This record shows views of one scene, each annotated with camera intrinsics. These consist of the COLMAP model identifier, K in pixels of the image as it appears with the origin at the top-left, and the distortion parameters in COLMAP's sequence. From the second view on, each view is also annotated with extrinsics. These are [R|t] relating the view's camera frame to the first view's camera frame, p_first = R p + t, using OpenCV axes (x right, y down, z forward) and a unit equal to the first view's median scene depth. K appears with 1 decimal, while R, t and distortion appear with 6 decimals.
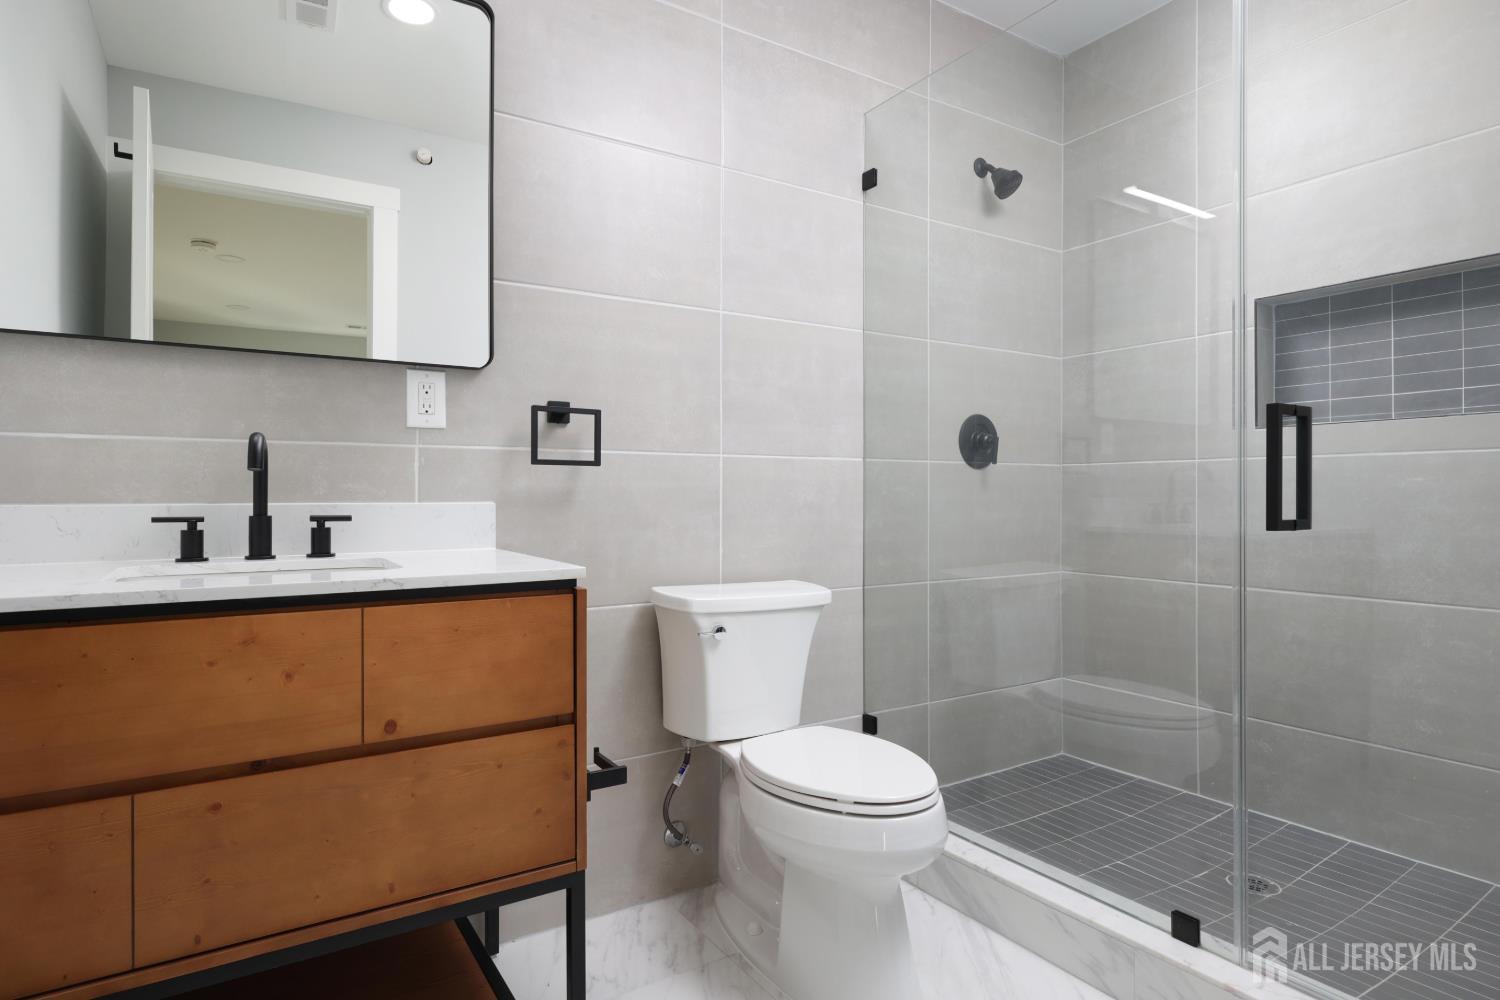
lens RADIAL K [[835.6, 0, 750.0], [0, 835.6, 500.0], [0, 0, 1]] dist [0.013657, -0.000124]
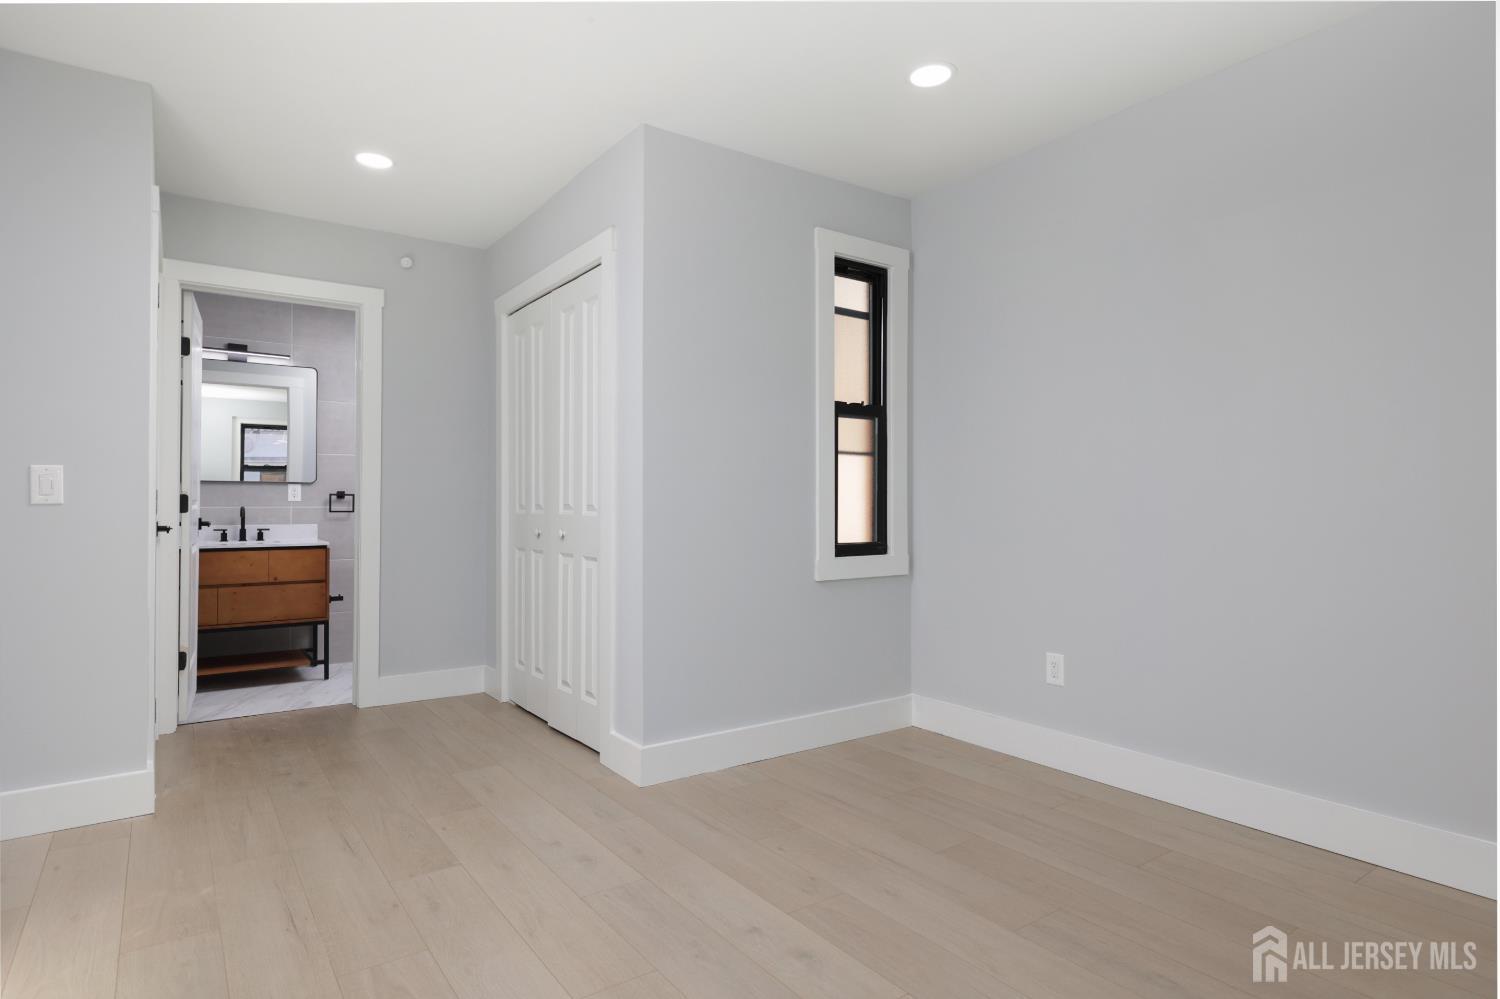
lens RADIAL K [[835.6, 0, 750.0], [0, 835.6, 499.5], [0, 0, 1]] dist [0.013657, -0.000124]
pose [[0.999256, 0.000893, 0.038565, 1.605545], [-0.000471, 0.999940, -0.010946, -0.076181], [-0.038573, 0.010919, 0.999196, -2.970376]]
